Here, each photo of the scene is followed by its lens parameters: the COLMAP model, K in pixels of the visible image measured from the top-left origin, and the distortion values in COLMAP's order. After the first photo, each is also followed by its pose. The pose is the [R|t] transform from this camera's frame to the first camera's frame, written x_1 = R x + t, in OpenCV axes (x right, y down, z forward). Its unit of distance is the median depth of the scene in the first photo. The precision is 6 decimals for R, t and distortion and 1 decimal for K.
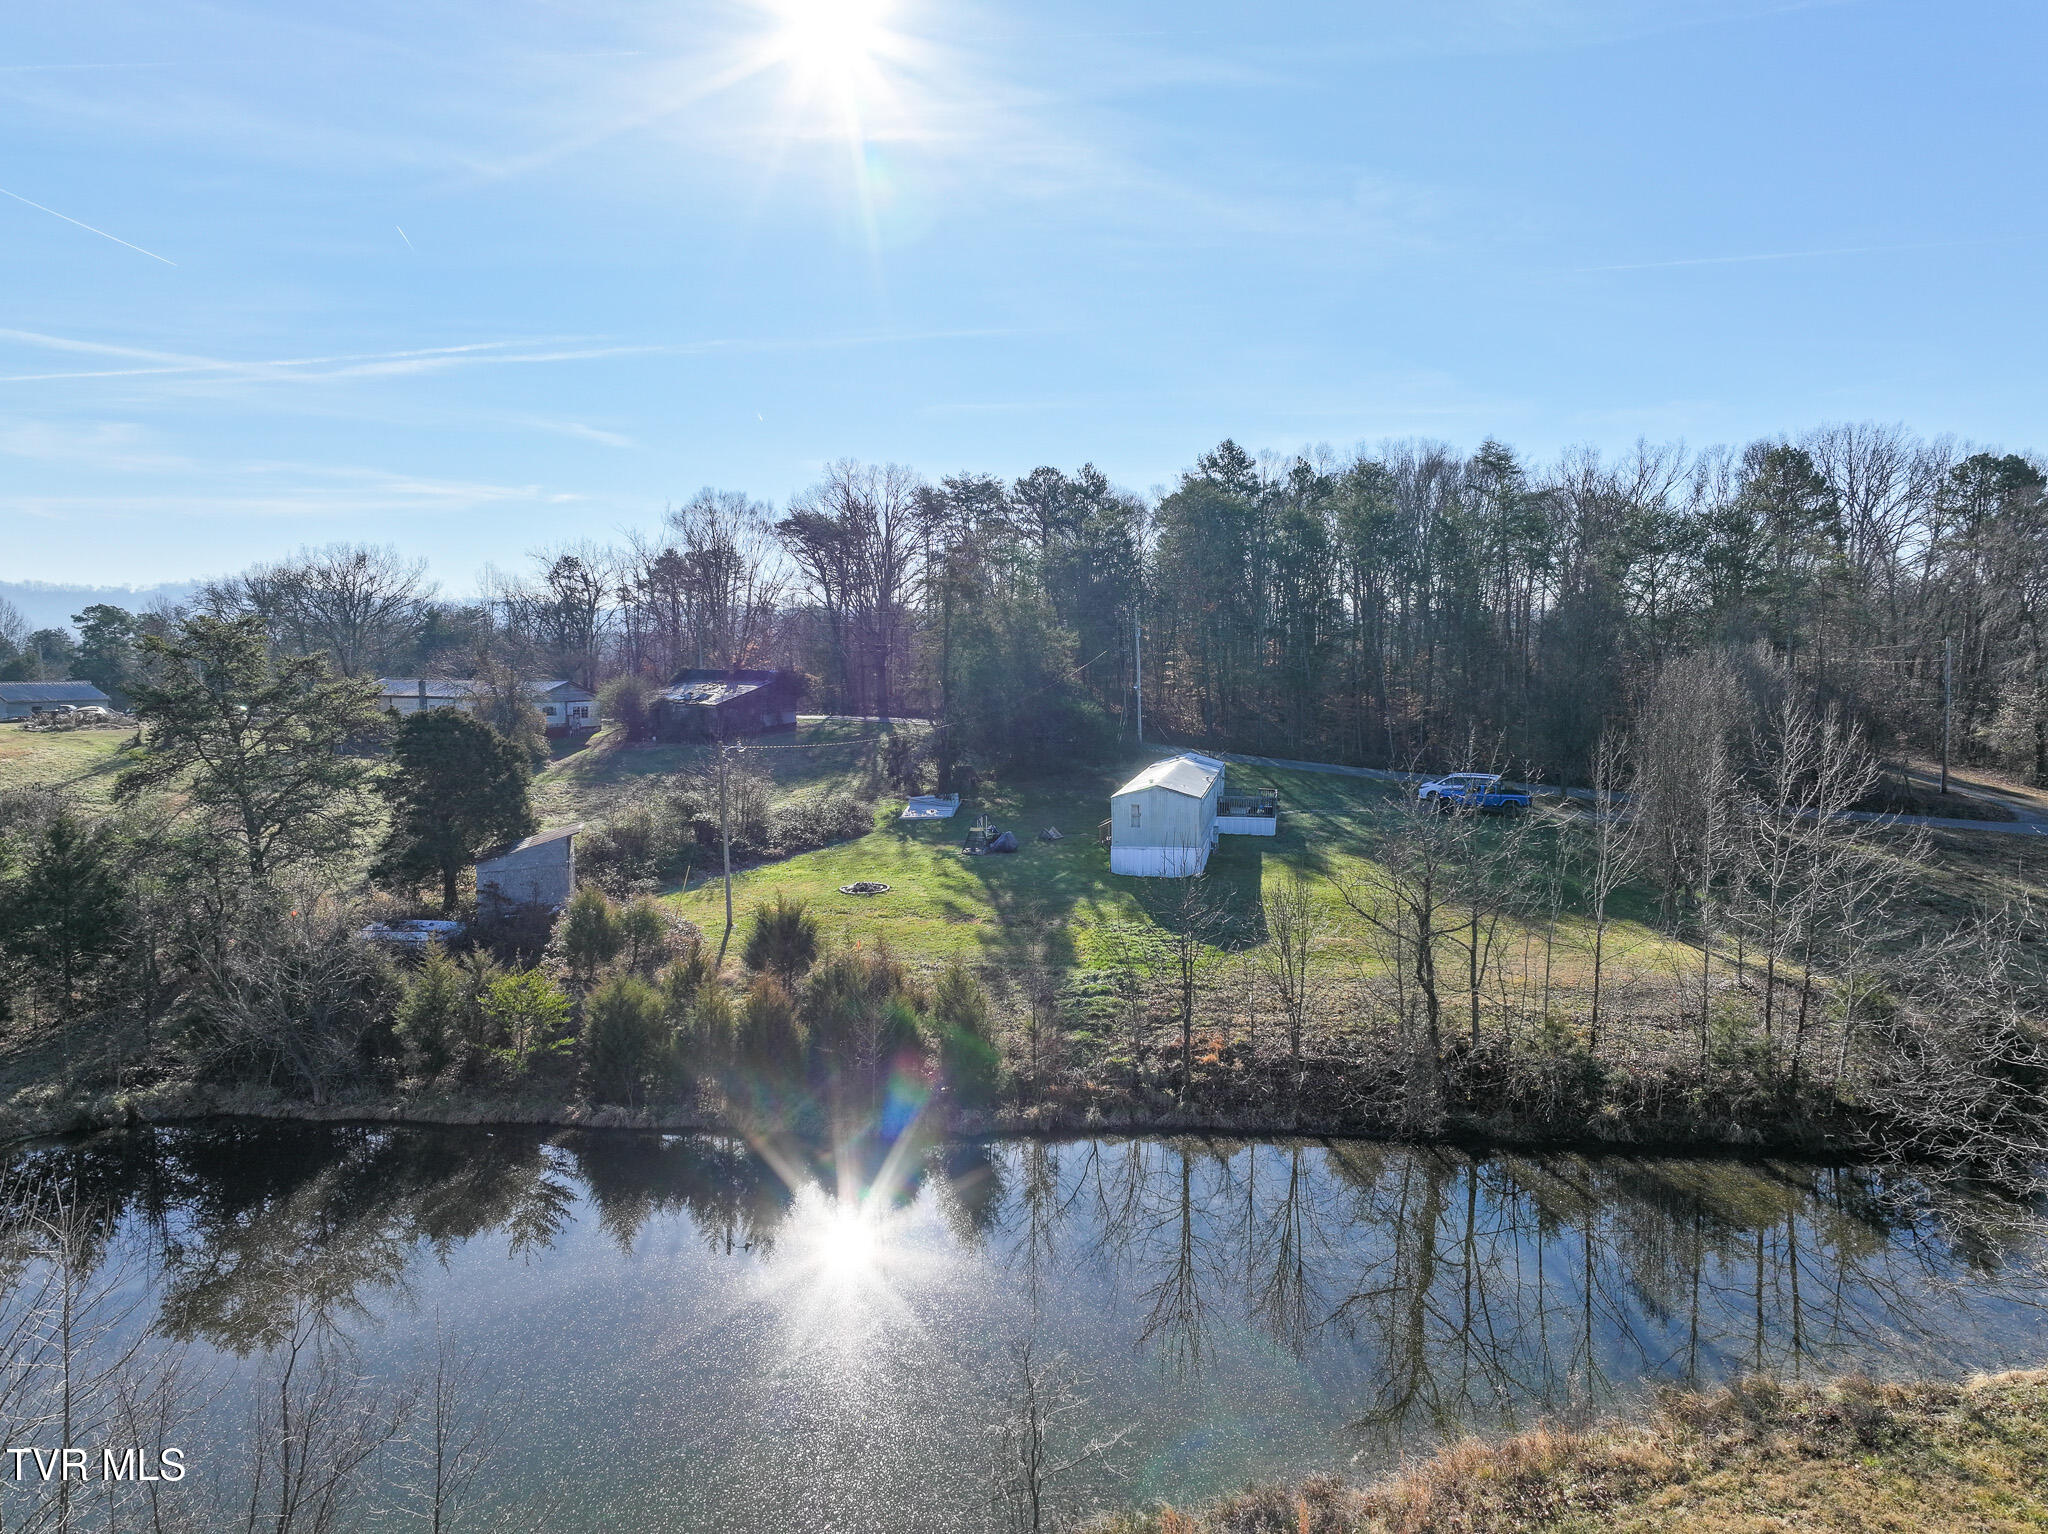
lens RADIAL K [[1433.8, 0, 1012.2], [0, 1433.8, 698.8], [0, 0, 1]] dist [-0.002274, 0.017559]
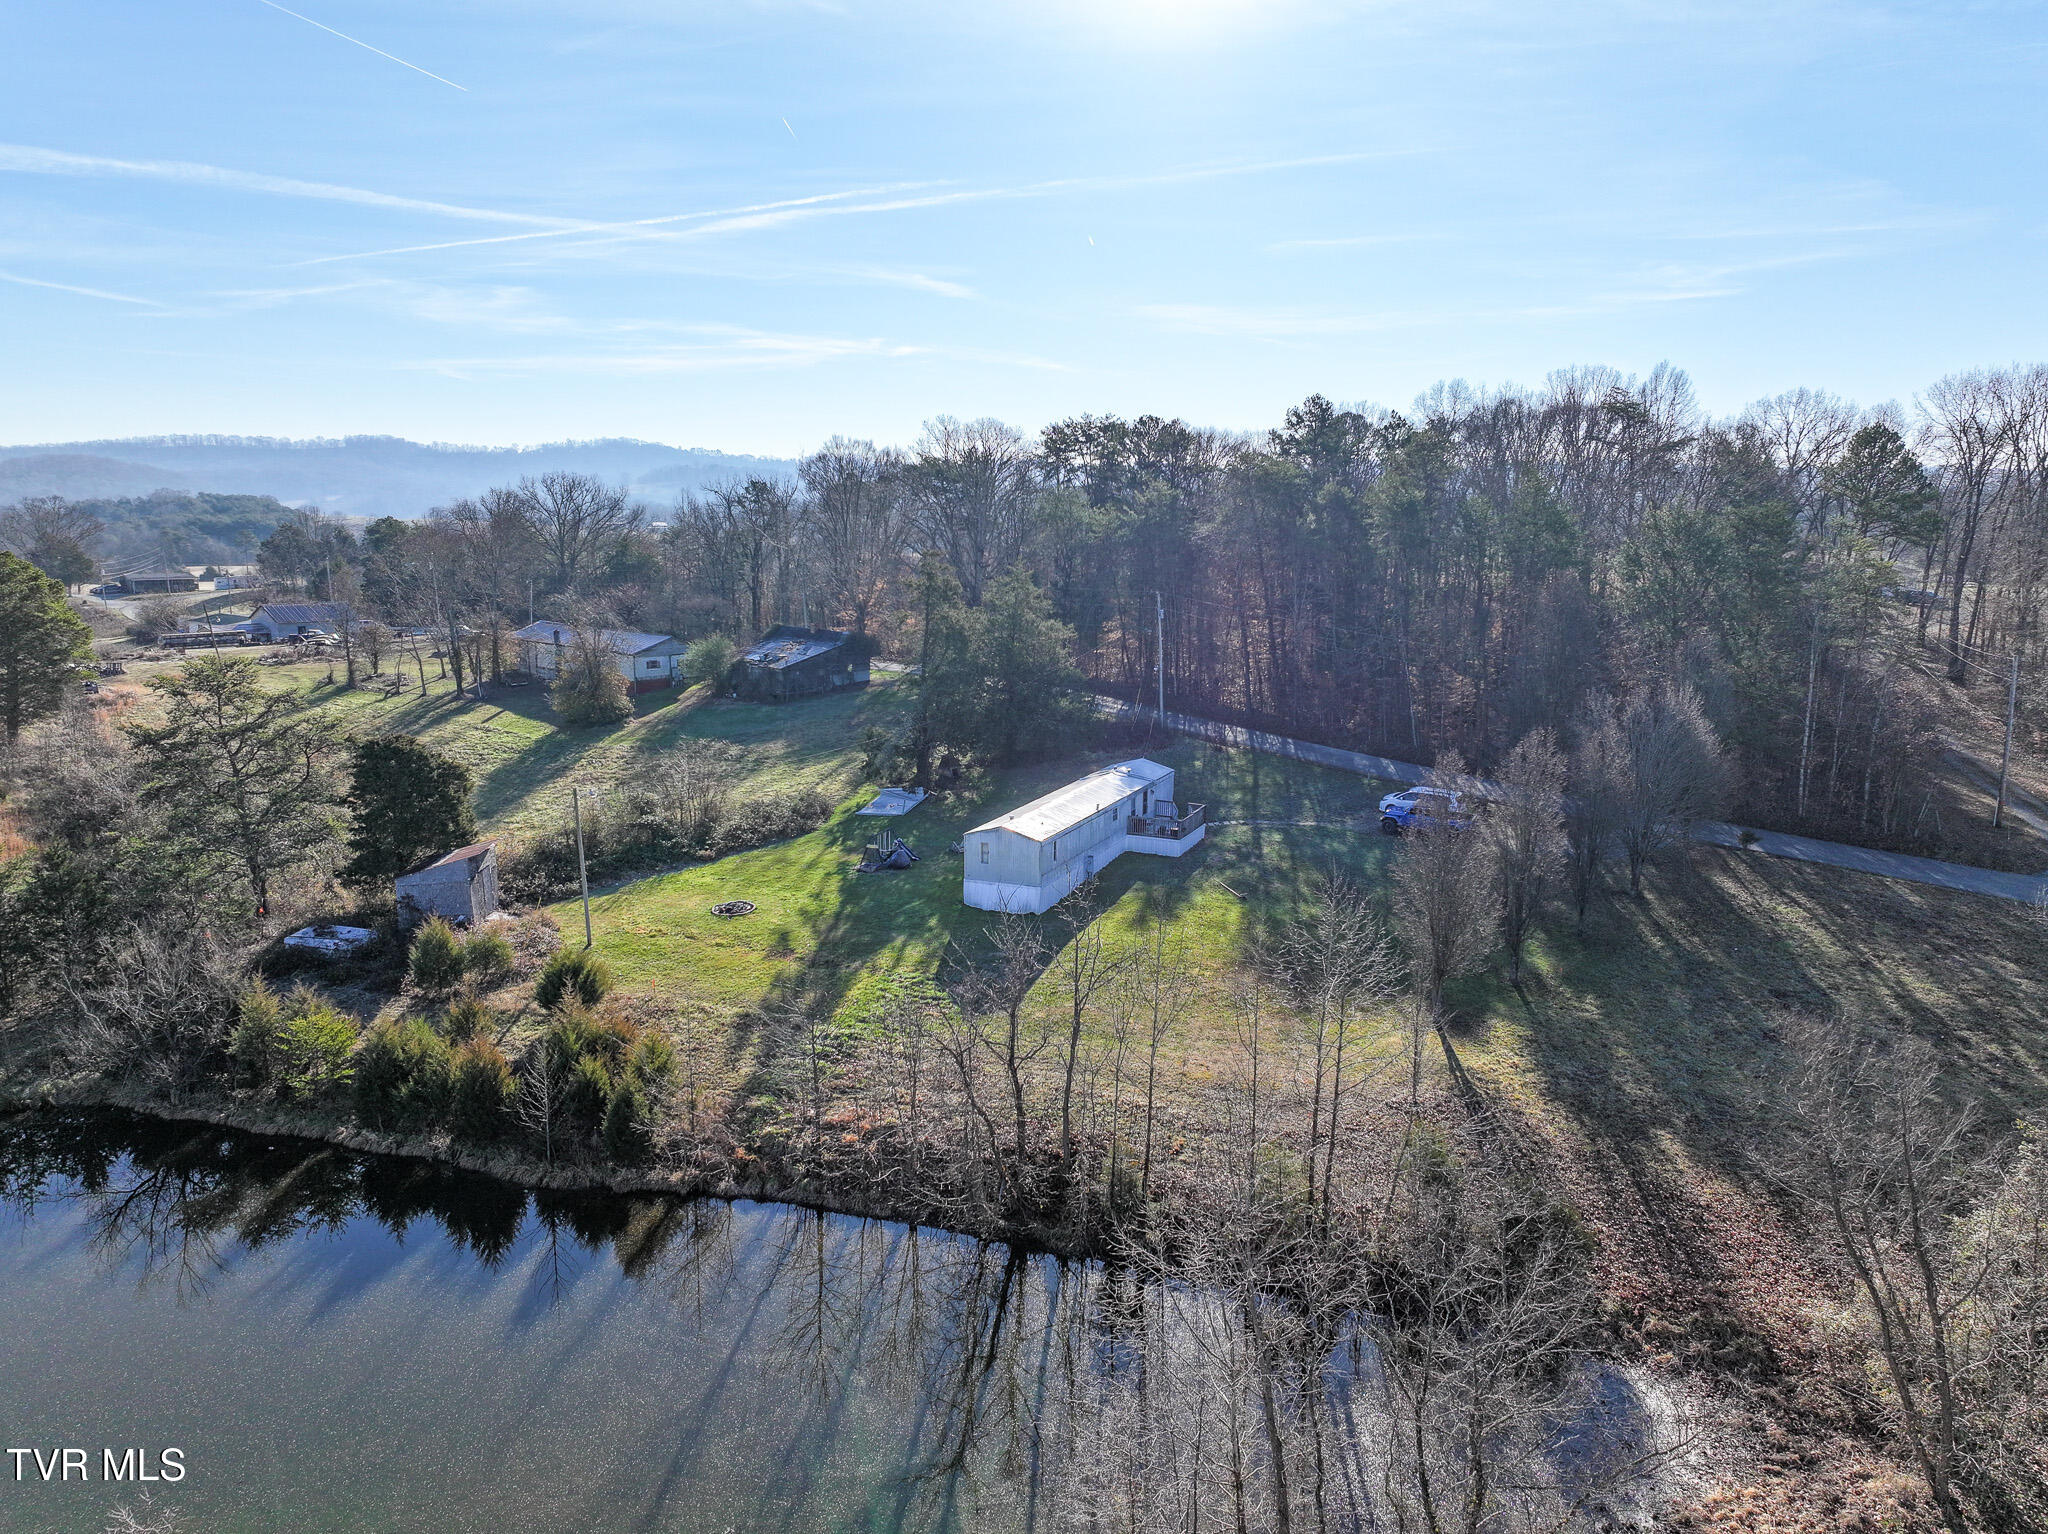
lens RADIAL K [[1433.8, 0, 1026.2], [0, 1433.8, 759.2], [0, 0, 1]] dist [-0.002274, 0.017559]
pose [[0.974317, 0.044538, -0.220732, 0.208919], [-0.012110, 0.989190, 0.146140, -0.086499], [0.224855, -0.139714, 0.964324, -0.005601]]
